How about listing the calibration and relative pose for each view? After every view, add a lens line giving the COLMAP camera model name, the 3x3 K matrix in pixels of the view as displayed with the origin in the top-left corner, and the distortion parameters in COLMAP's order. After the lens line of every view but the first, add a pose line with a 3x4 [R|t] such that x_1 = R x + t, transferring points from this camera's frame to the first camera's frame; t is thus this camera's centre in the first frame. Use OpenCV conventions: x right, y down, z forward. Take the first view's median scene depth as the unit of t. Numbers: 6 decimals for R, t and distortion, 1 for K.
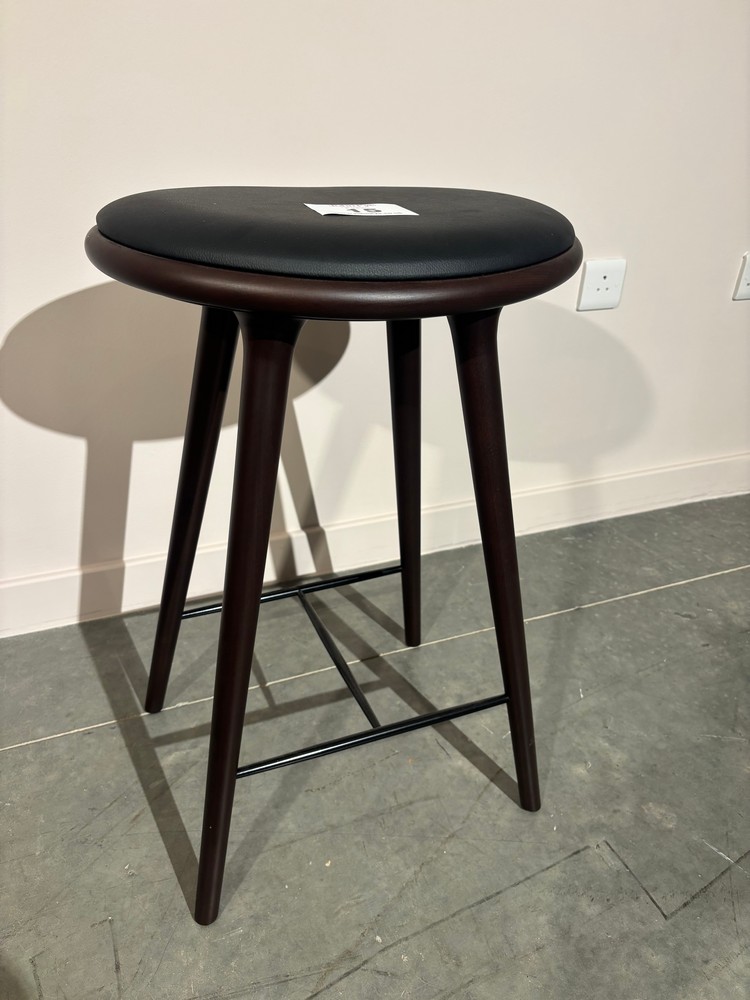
lens RADIAL K [[748.5, 0, 365.9], [0, 748.5, 512.0], [0, 0, 1]] dist [0.034080, -0.050380]
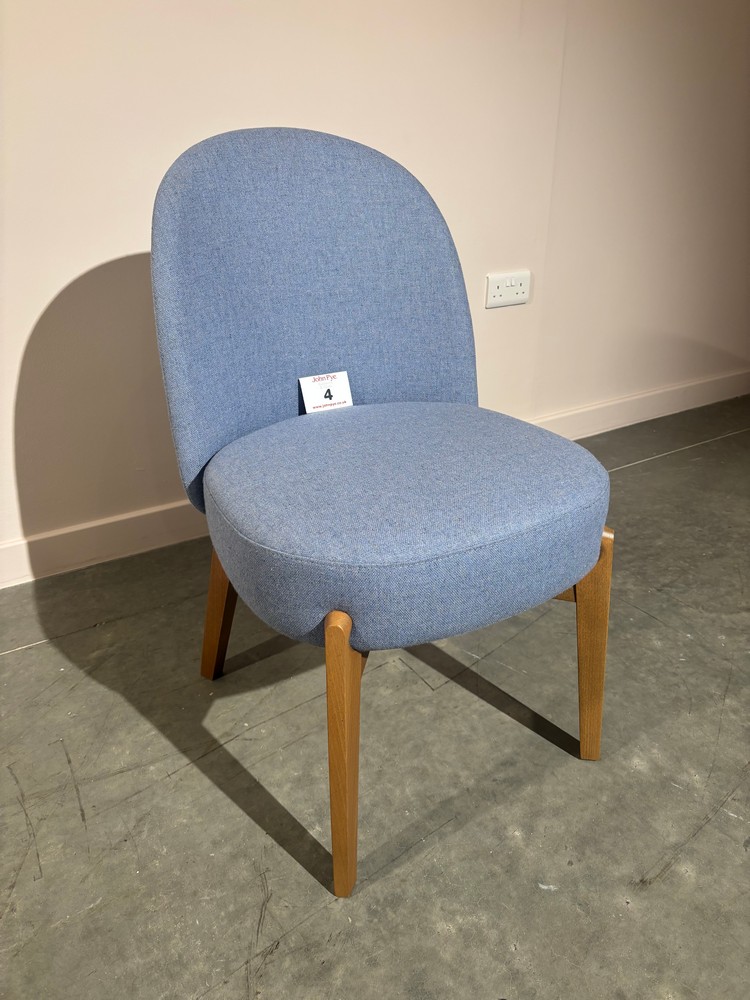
lens RADIAL K [[748.5, 0, 379.3], [0, 748.5, 507.5], [0, 0, 1]] dist [0.034080, -0.050380]
pose [[0.984265, -0.110945, 0.137526, 0.106754], [0.119523, 0.991265, -0.055748, 0.217434], [-0.130140, 0.071308, 0.988928, -0.502497]]
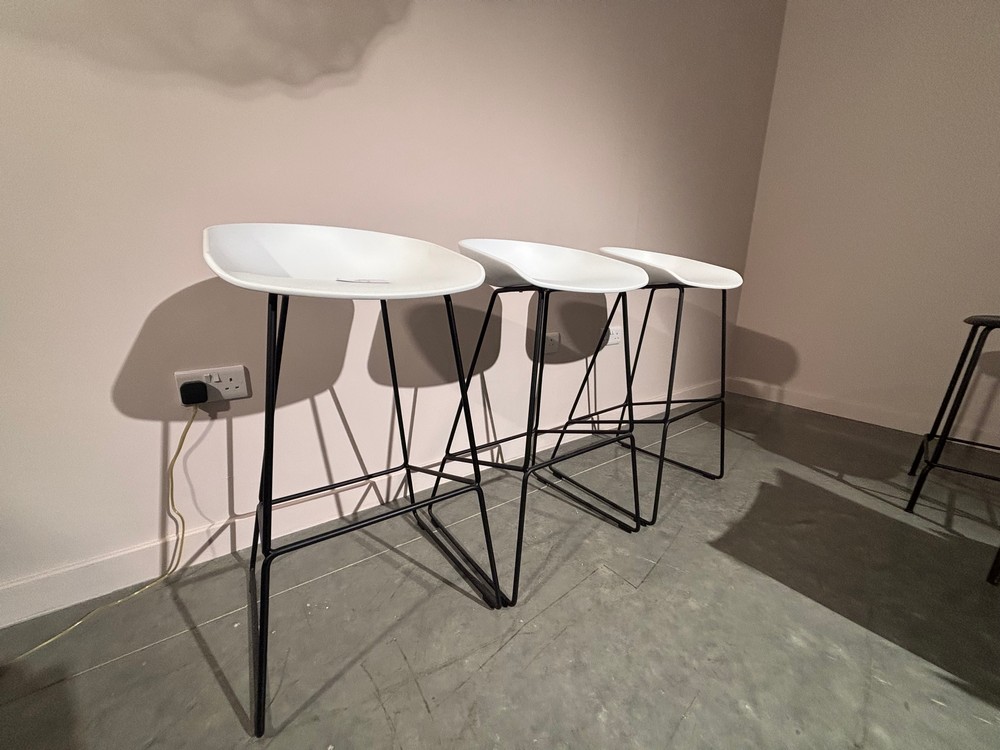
lens RADIAL K [[402.8, 0, 498.8], [0, 402.8, 369.1], [0, 0, 1]] dist [-0.007900, 0.003816]
pose [[0.972067, -0.082719, 0.219643, -0.214314], [0.139129, 0.956769, -0.255414, 0.134646], [-0.189021, 0.278838, 0.941552, -0.262267]]
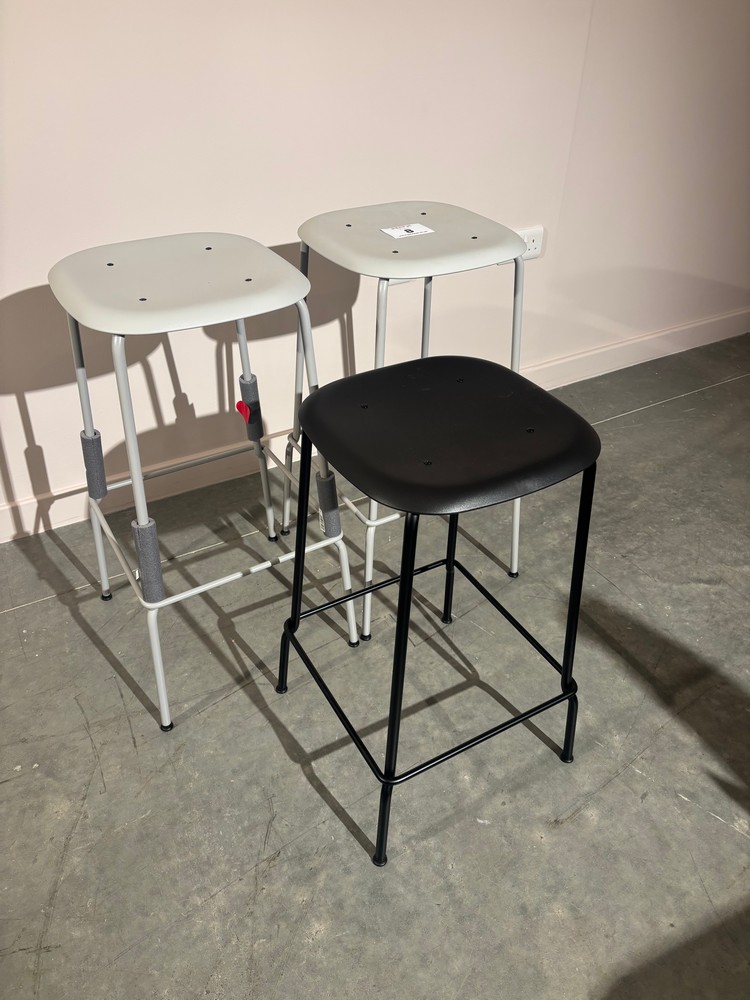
lens RADIAL K [[748.5, 0, 377.8], [0, 748.5, 500.3], [0, 0, 1]] dist [0.034080, -0.050380]
pose [[0.992700, -0.088705, 0.081725, 0.168872], [0.077550, 0.988370, 0.130806, -0.070325], [-0.092378, -0.123514, 0.988034, -0.737185]]
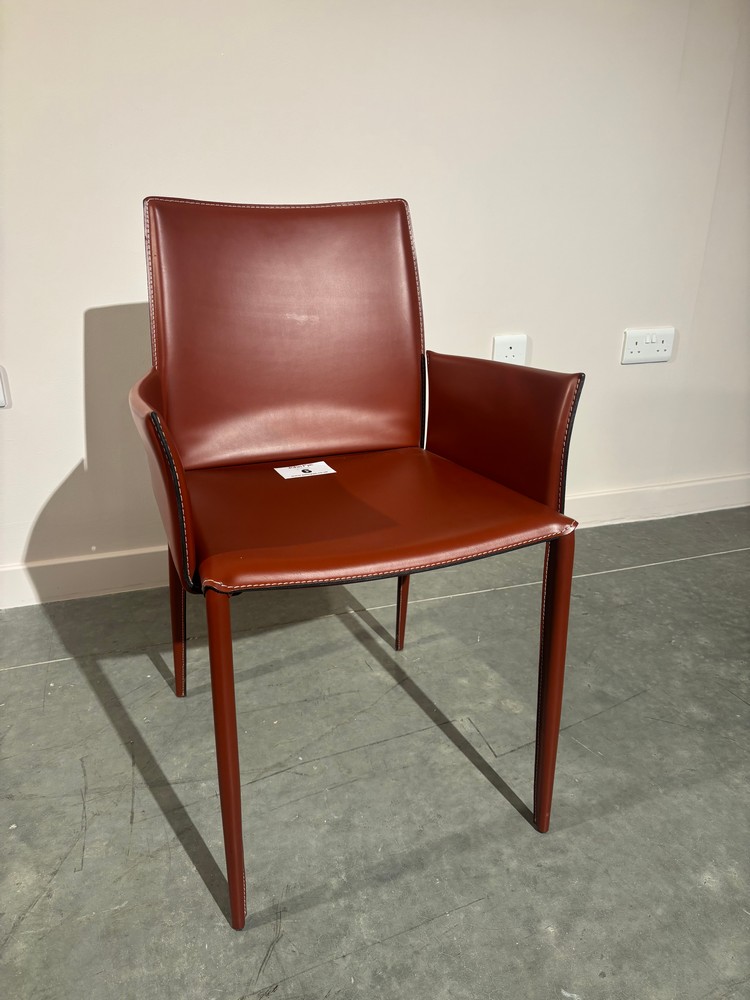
lens RADIAL K [[748.5, 0, 366.8], [0, 748.5, 506.0], [0, 0, 1]] dist [0.034080, -0.050380]
pose [[0.996718, -0.002471, -0.080919, 0.243135], [-0.007625, 0.992225, -0.124223, 0.214786], [0.080596, 0.124432, 0.988949, -0.501091]]
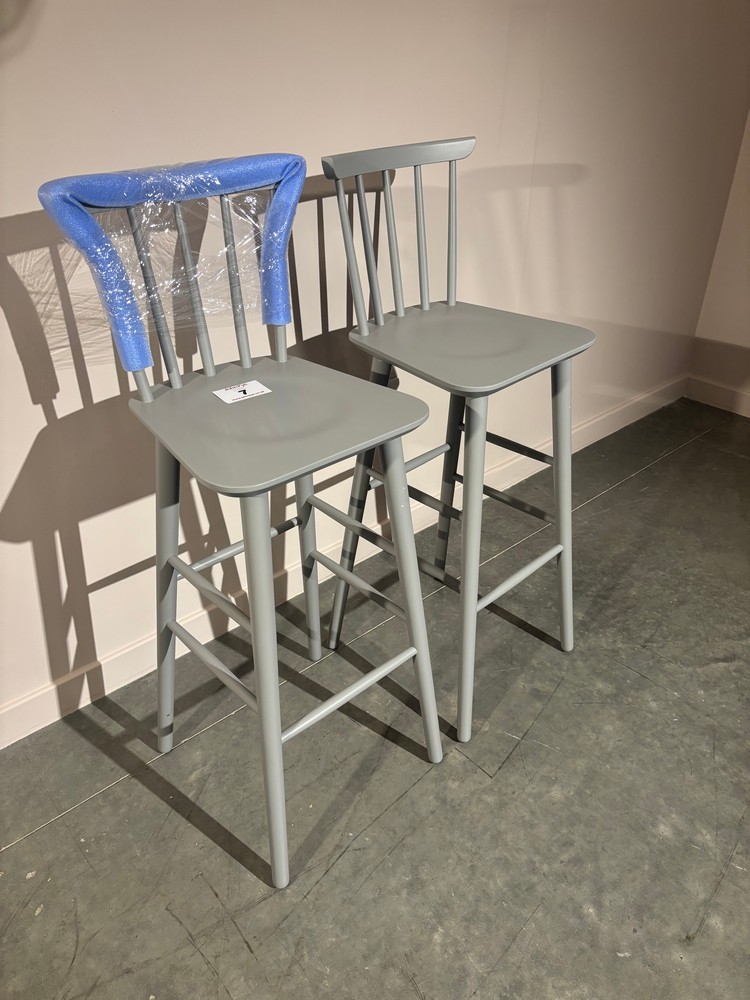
lens RADIAL K [[748.5, 0, 379.0], [0, 748.5, 504.8], [0, 0, 1]] dist [0.034080, -0.050380]
pose [[0.944433, -0.203524, 0.258118, -0.199173], [0.189928, 0.978787, 0.076833, -0.304254], [-0.268280, -0.023540, 0.963053, -0.669605]]
